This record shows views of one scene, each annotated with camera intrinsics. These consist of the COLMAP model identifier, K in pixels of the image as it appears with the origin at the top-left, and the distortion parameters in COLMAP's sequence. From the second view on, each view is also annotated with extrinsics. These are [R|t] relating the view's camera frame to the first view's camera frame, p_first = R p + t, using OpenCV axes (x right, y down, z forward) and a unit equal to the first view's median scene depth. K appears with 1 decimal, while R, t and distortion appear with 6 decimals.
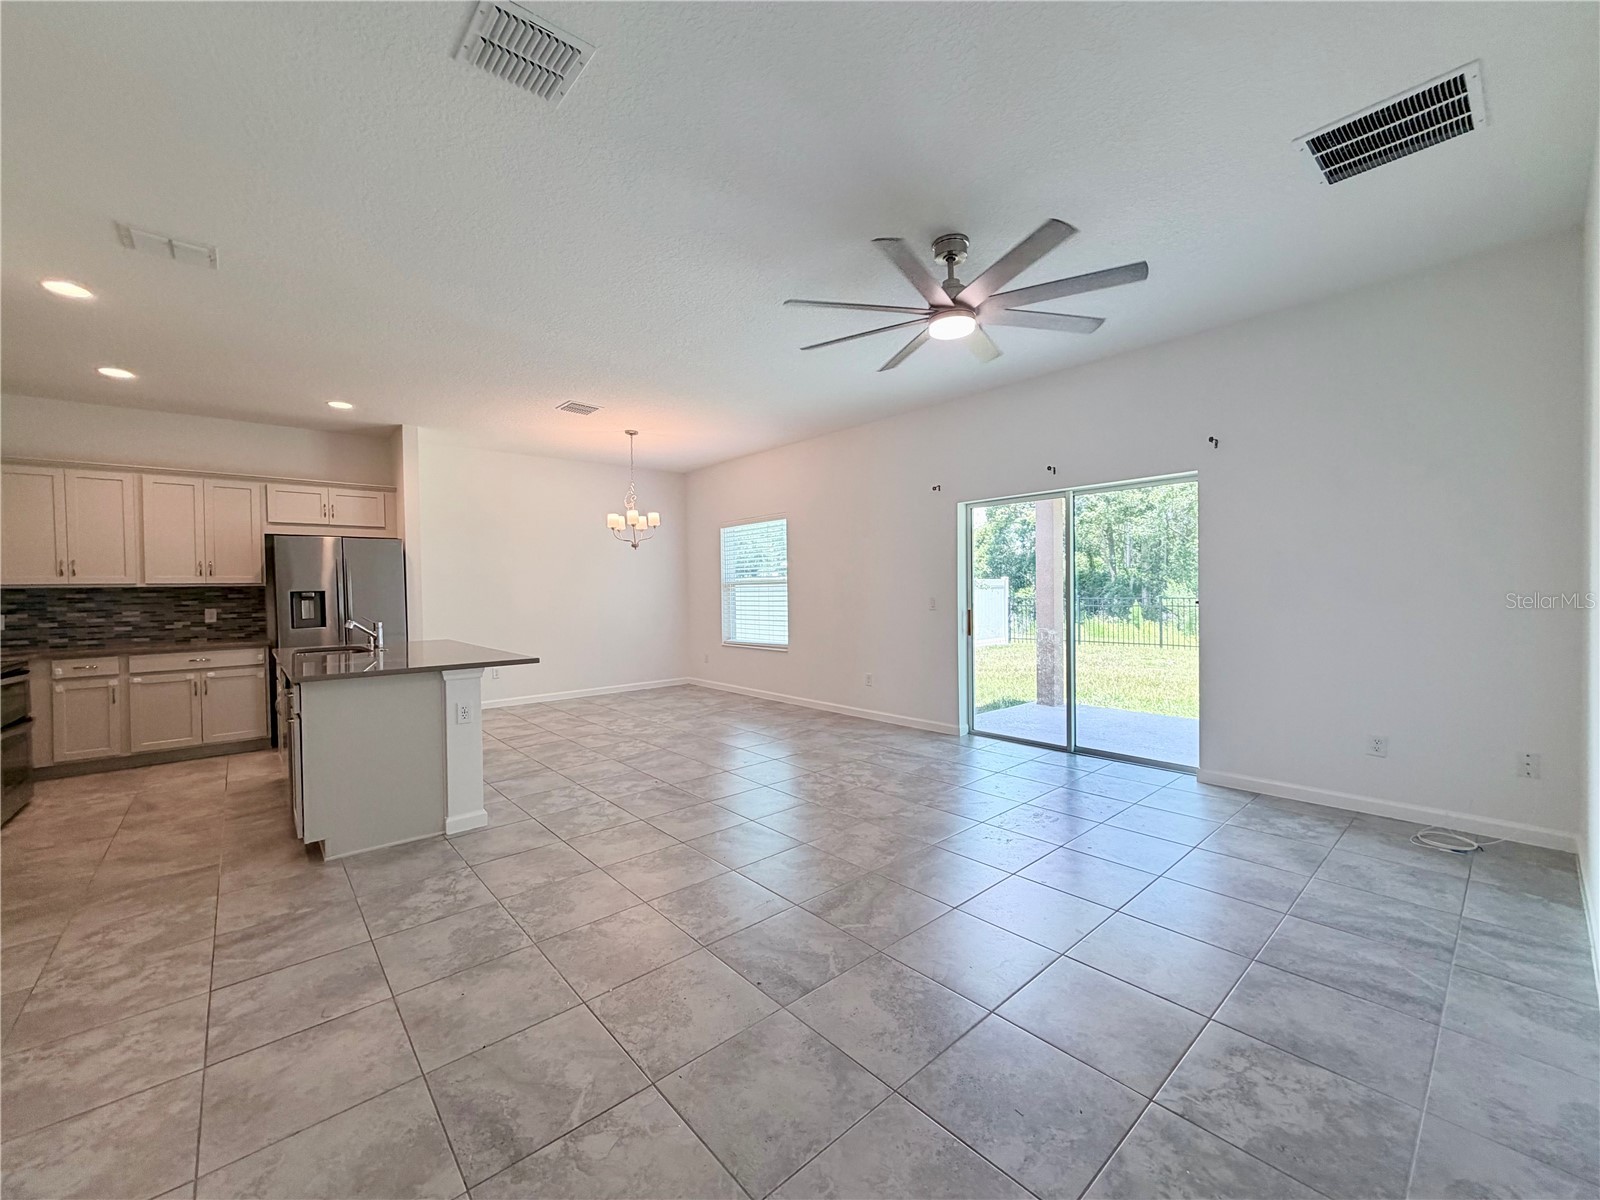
lens RADIAL K [[638.6, 0, 795.2], [0, 638.6, 599.4], [0, 0, 1]] dist [0.000284, 0.000176]
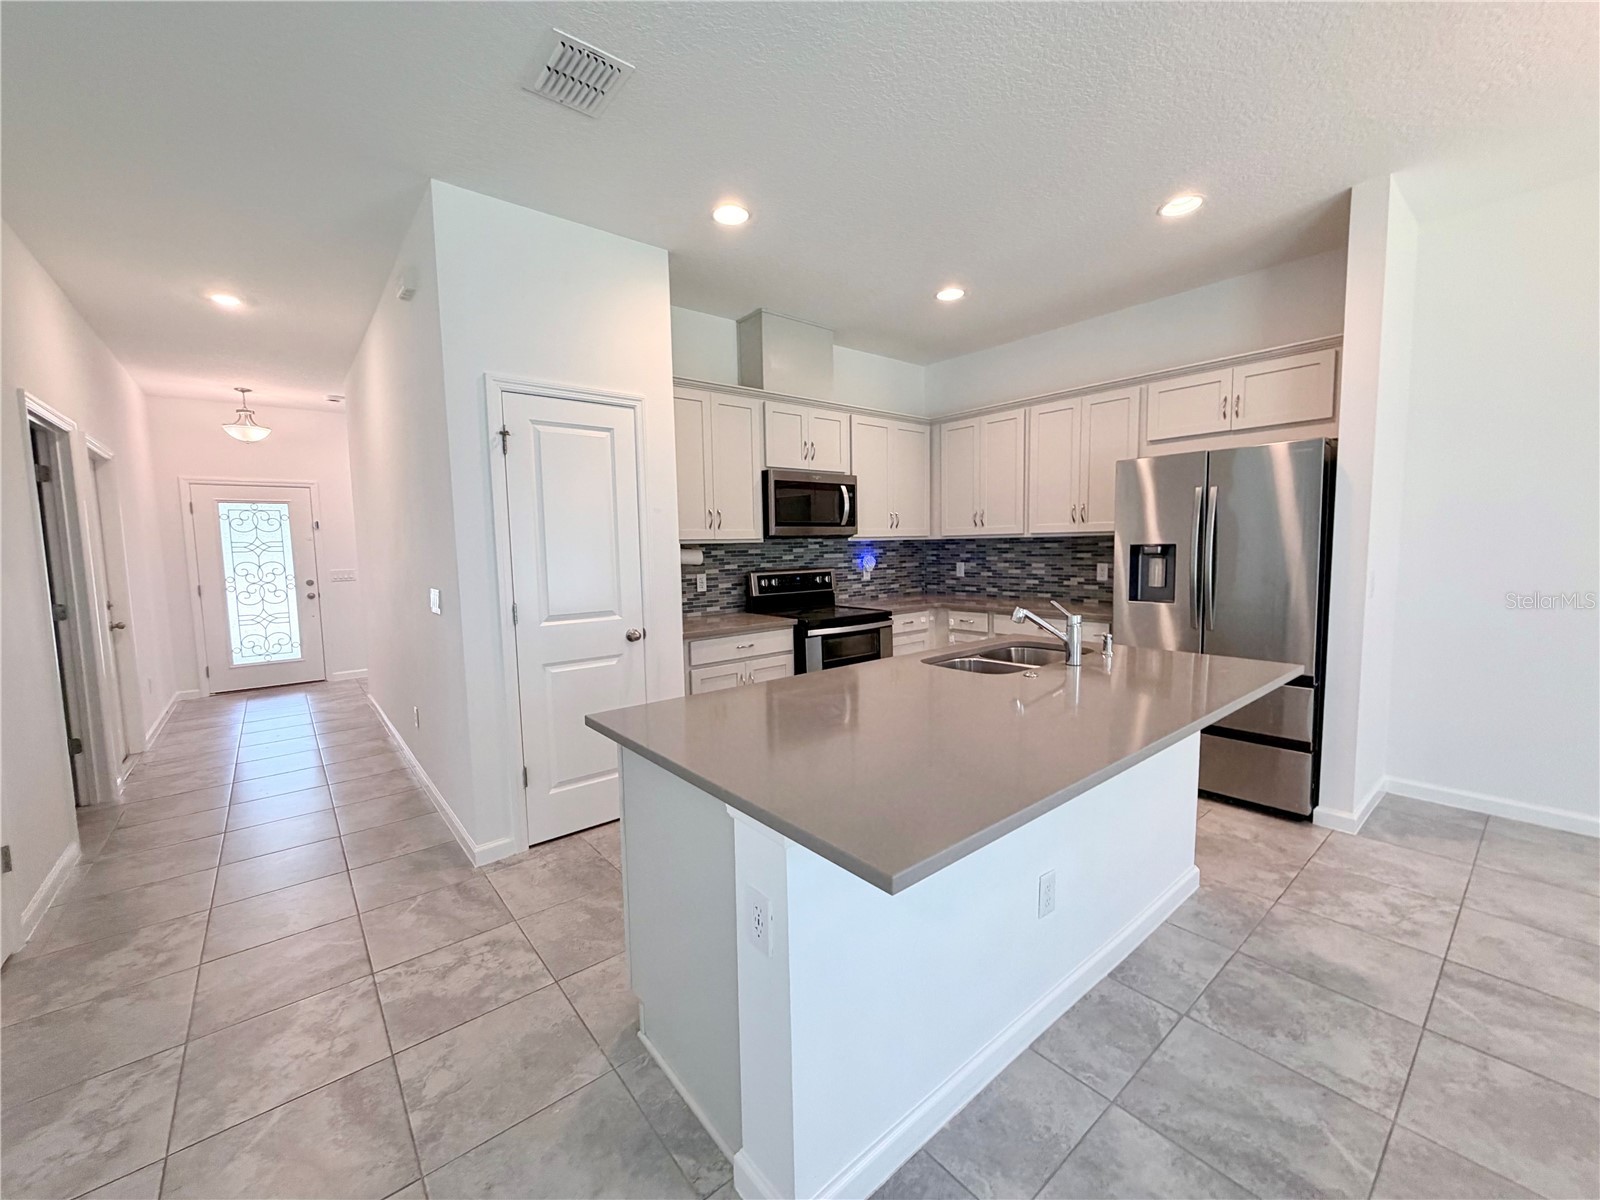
lens RADIAL K [[638.6, 0, 793.9], [0, 638.6, 596.6], [0, 0, 1]] dist [0.000284, 0.000176]
pose [[-0.032087, 0.100976, -0.994371, -0.118824], [0.003081, 0.994889, 0.100929, -0.026891], [0.999480, 0.000175, -0.032234, 0.678783]]
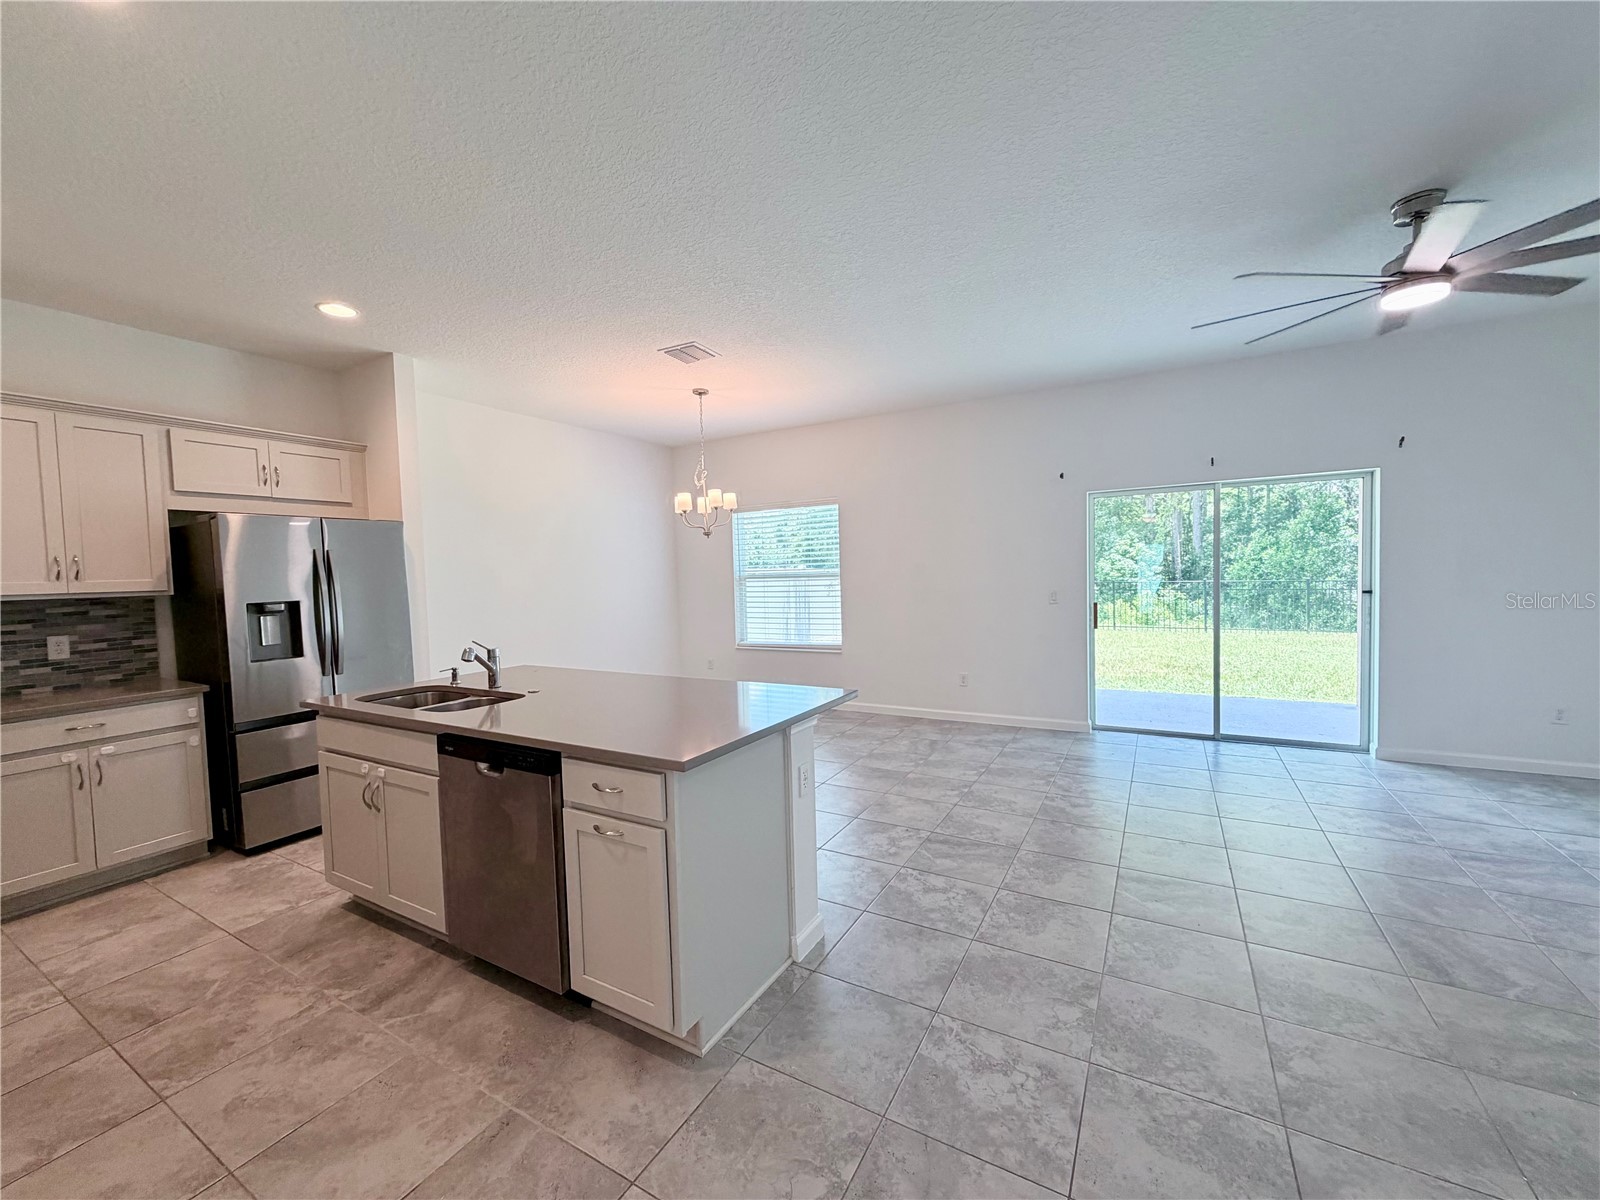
lens RADIAL K [[638.6, 0, 795.5], [0, 638.6, 599.6], [0, 0, 1]] dist [0.000284, 0.000176]
pose [[0.945171, -0.025802, 0.325554, -0.490864], [0.018612, 0.999510, 0.025180, -0.022111], [-0.326044, -0.017740, 0.945188, 0.237233]]
